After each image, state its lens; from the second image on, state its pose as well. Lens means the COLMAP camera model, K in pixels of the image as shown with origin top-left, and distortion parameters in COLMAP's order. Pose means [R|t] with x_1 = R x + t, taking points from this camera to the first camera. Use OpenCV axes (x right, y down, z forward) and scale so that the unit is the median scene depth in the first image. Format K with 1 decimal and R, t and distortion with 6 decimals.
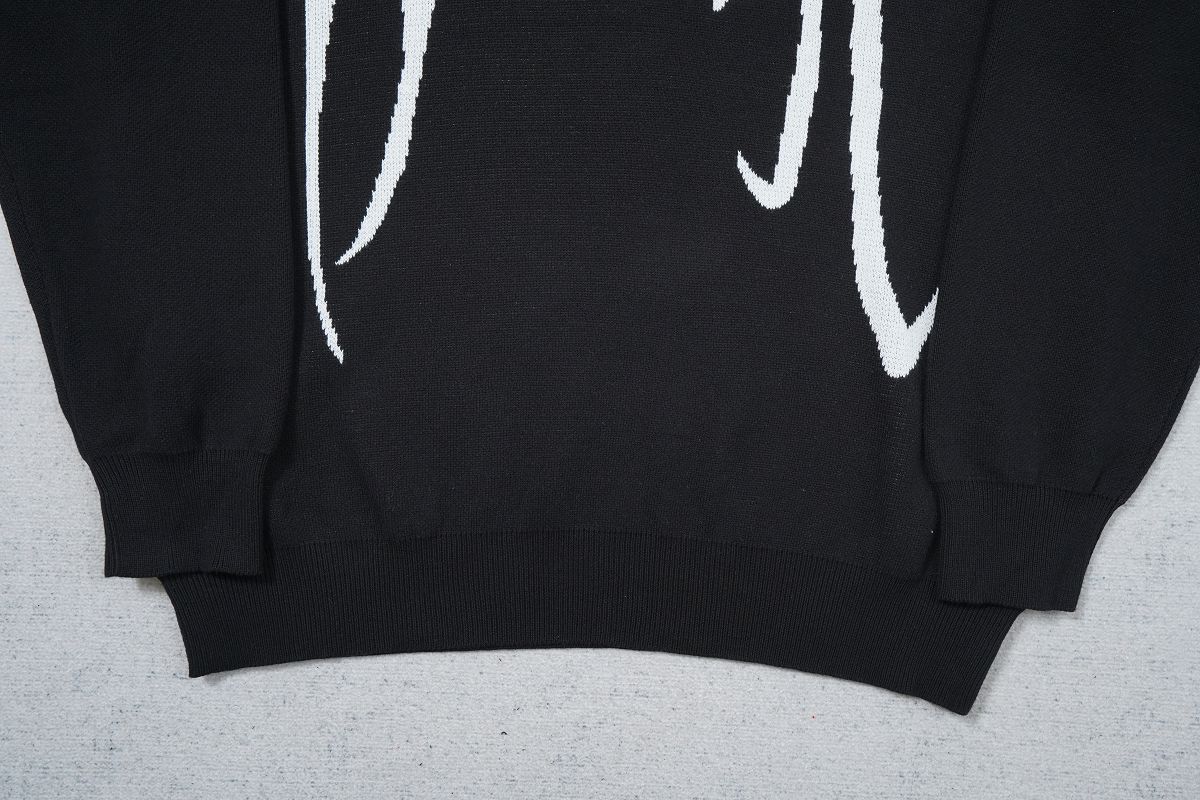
lens RADIAL K [[1214.5, 0, 600.0], [0, 1214.5, 400.0], [0, 0, 1]] dist [0.049933, 0.095447]
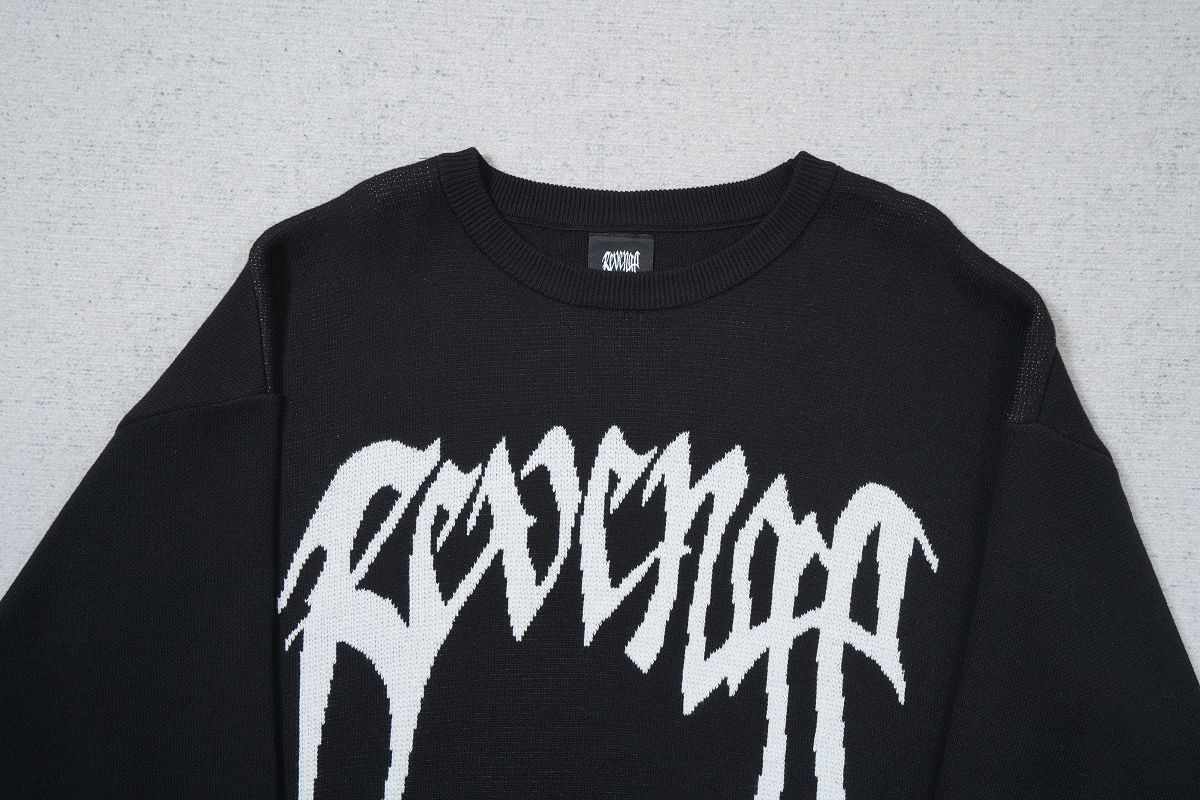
lens RADIAL K [[1214.5, 0, 600.0], [0, 1214.5, 400.0], [0, 0, 1]] dist [0.049933, 0.095447]
pose [[0.999731, 0.003215, -0.022959, 0.043820], [-0.003032, 0.999963, 0.008012, -0.597153], [0.022984, -0.007940, 0.999704, -0.052487]]
